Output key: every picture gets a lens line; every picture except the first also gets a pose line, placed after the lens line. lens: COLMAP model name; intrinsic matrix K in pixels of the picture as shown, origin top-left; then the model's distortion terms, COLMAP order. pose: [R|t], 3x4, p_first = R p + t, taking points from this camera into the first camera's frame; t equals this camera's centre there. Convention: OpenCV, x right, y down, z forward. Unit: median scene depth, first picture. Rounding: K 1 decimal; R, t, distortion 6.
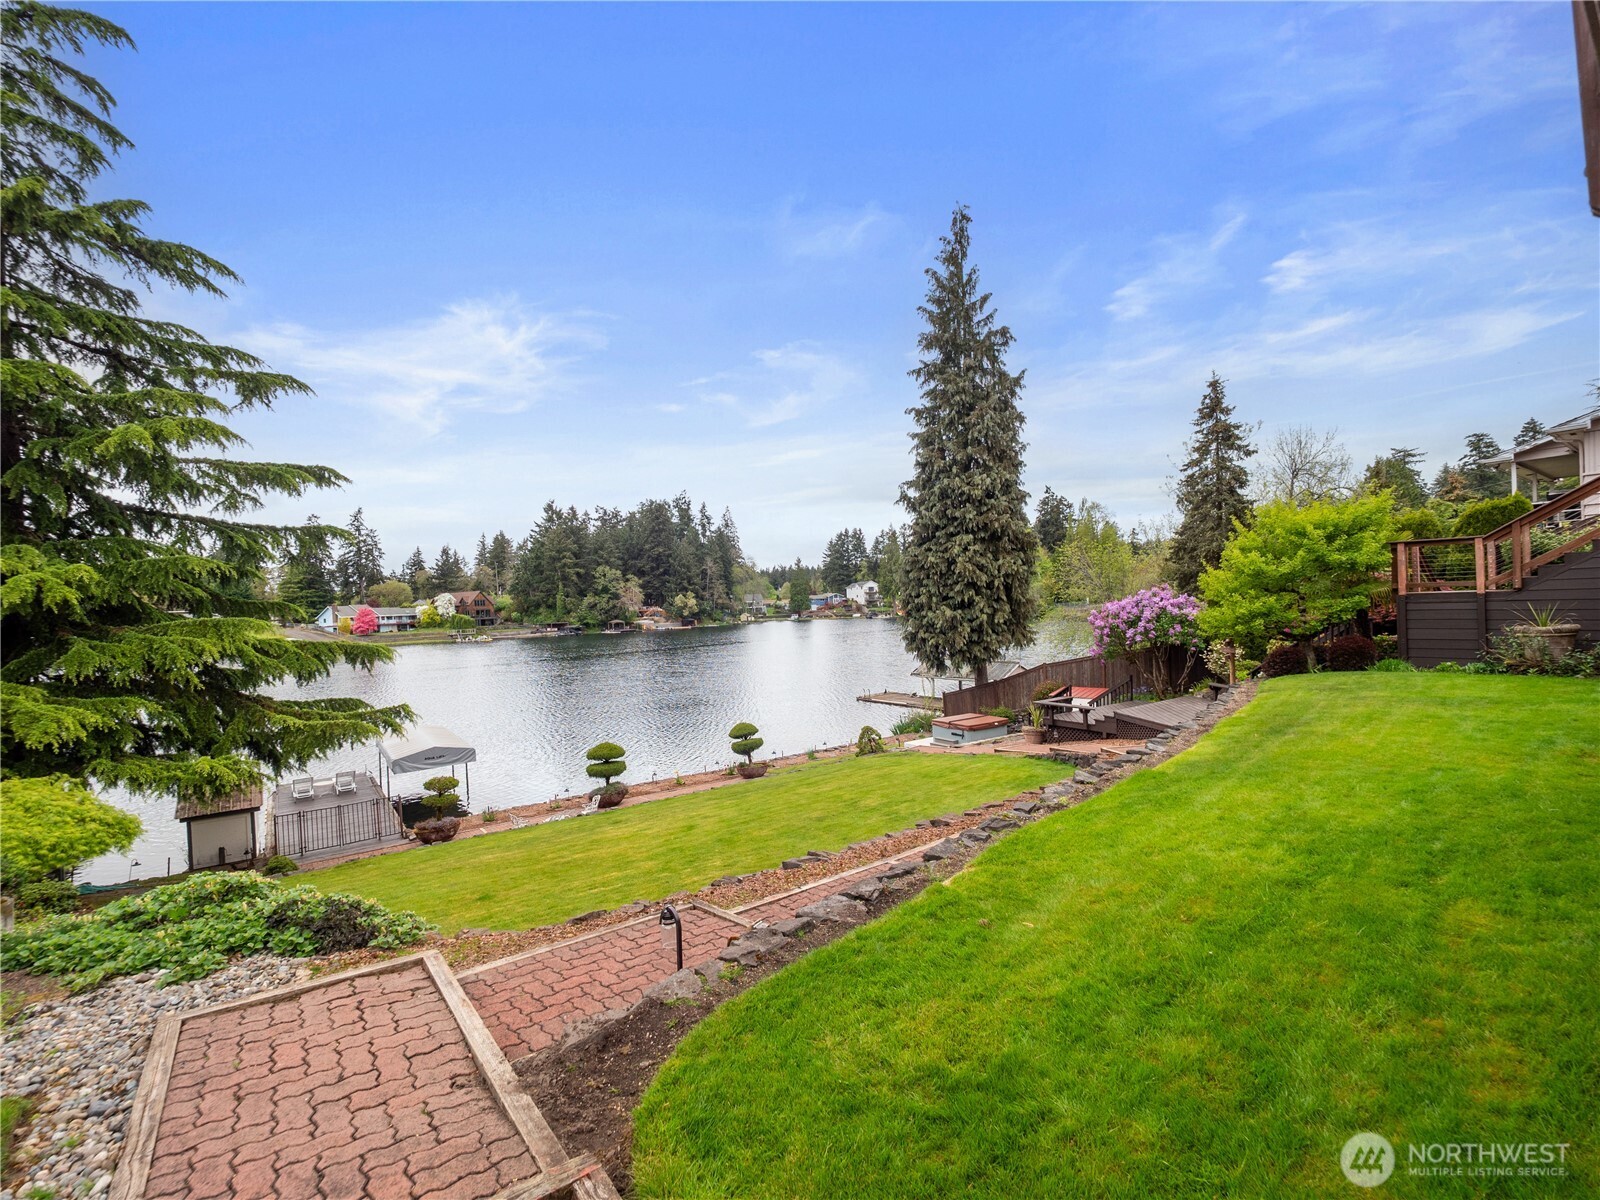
lens RADIAL K [[691.1, 0, 788.3], [0, 691.1, 621.3], [0, 0, 1]] dist [-0.004768, -0.000300]
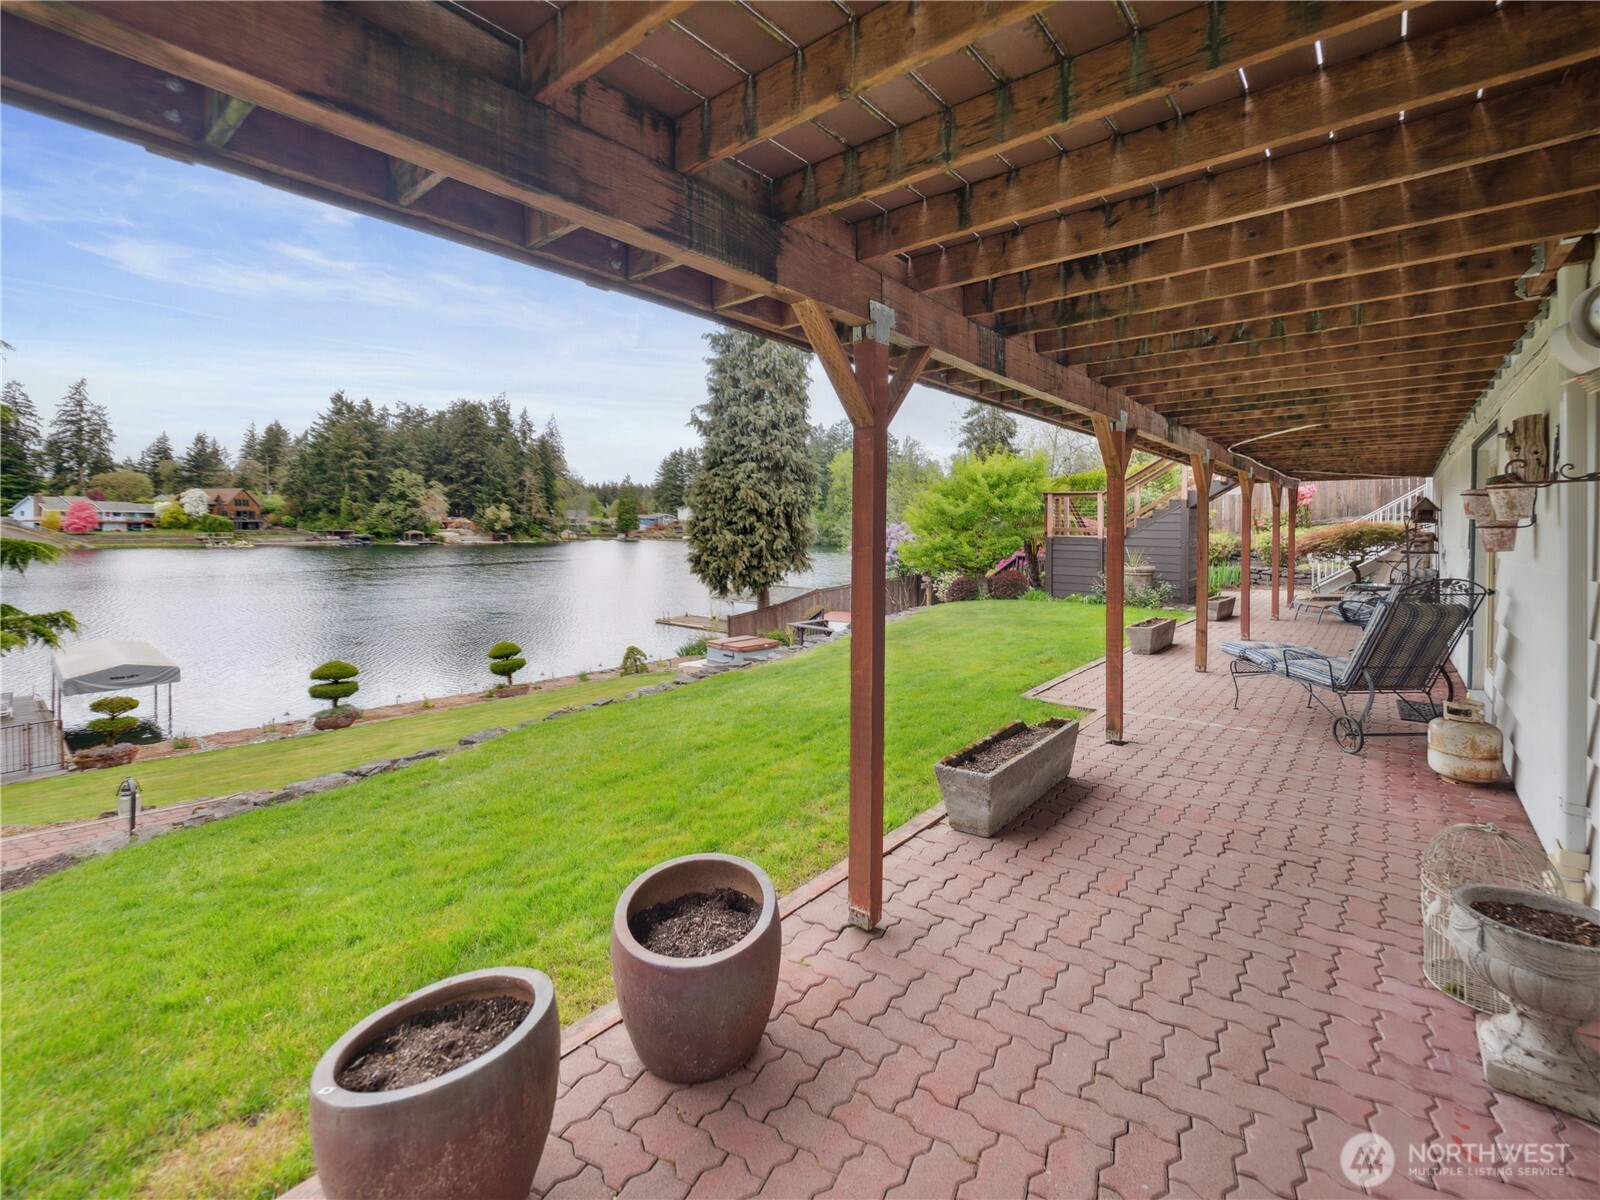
lens RADIAL K [[708.0, 0, 805.5], [0, 708.0, 537.2], [0, 0, 1]] dist [-0.028450, 0.000221]
pose [[0.965974, 0.046703, 0.254388, 0.044935], [-0.043829, 0.998895, -0.016956, 0.000335], [-0.254899, 0.005229, 0.966954, -0.024866]]
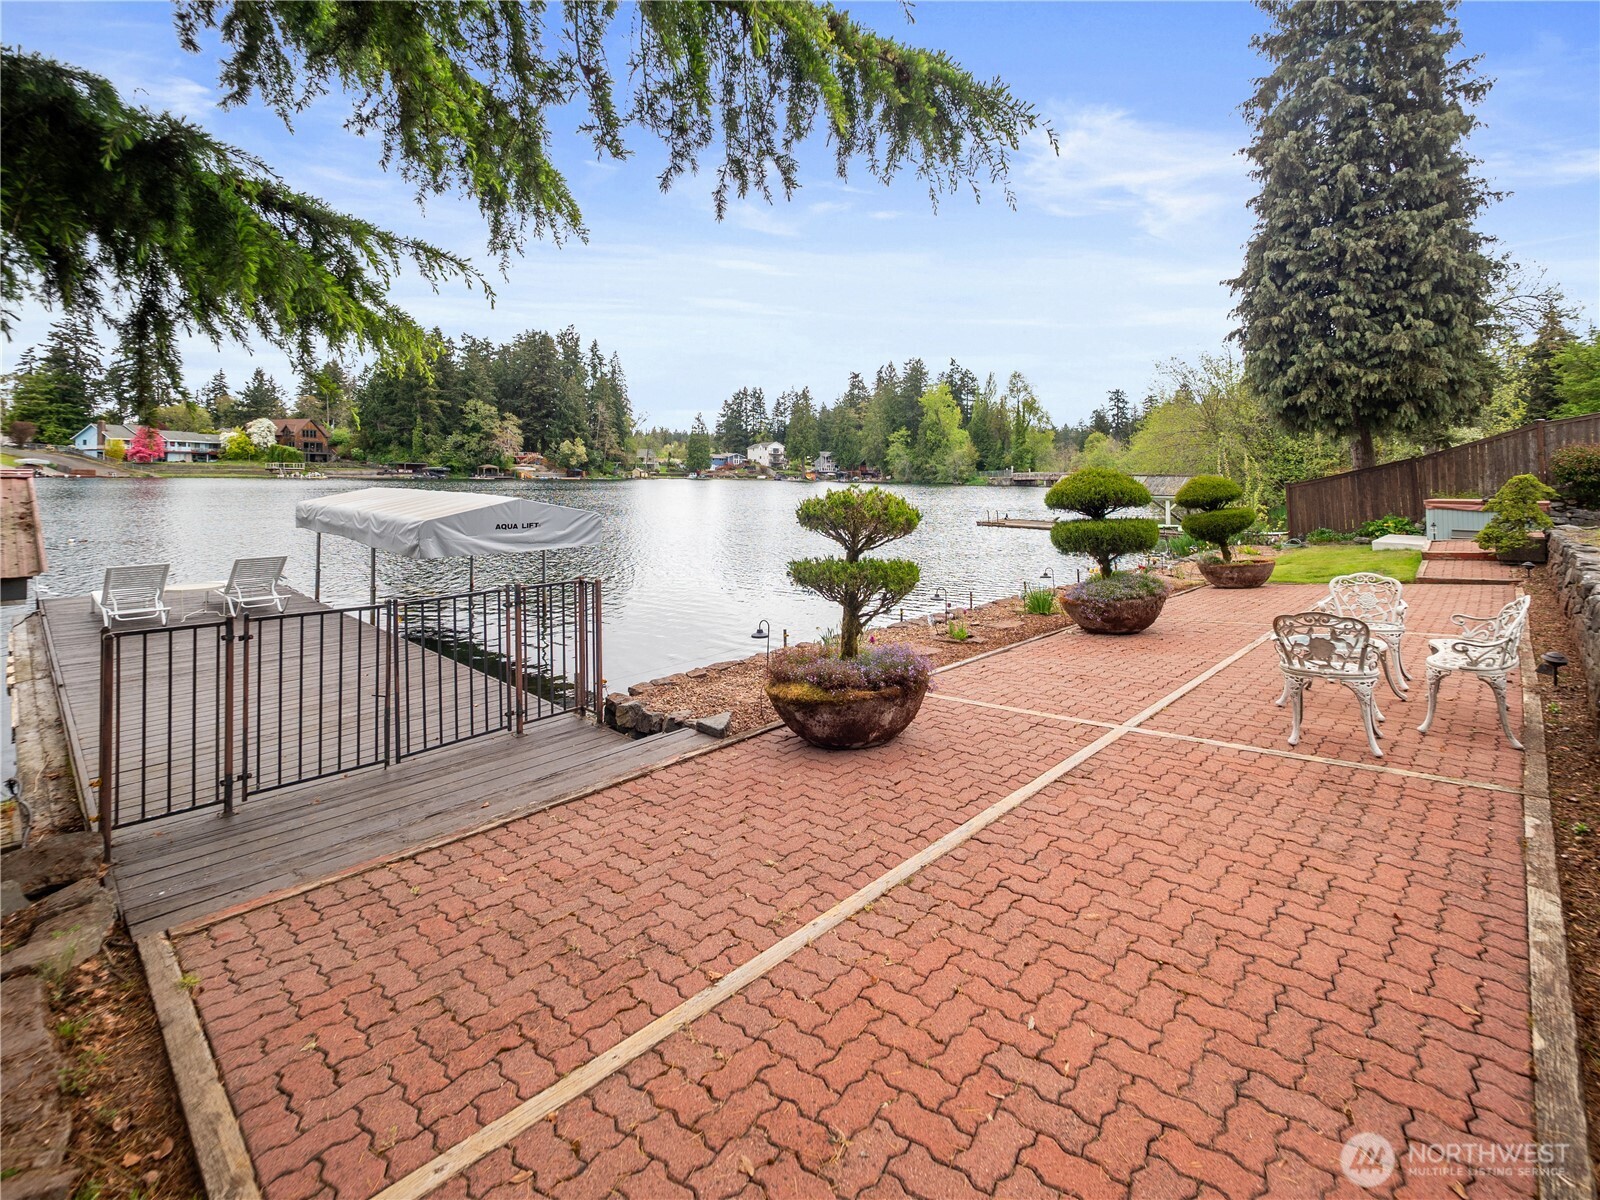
lens RADIAL K [[707.9, 0, 817.8], [0, 707.9, 491.6], [0, 0, 1]] dist [-0.028412, -0.000417]
pose [[0.971989, 0.049170, 0.229824, -0.264199], [-0.047765, 0.998790, -0.011677, 0.107422], [-0.230120, 0.000372, 0.973162, 0.357019]]
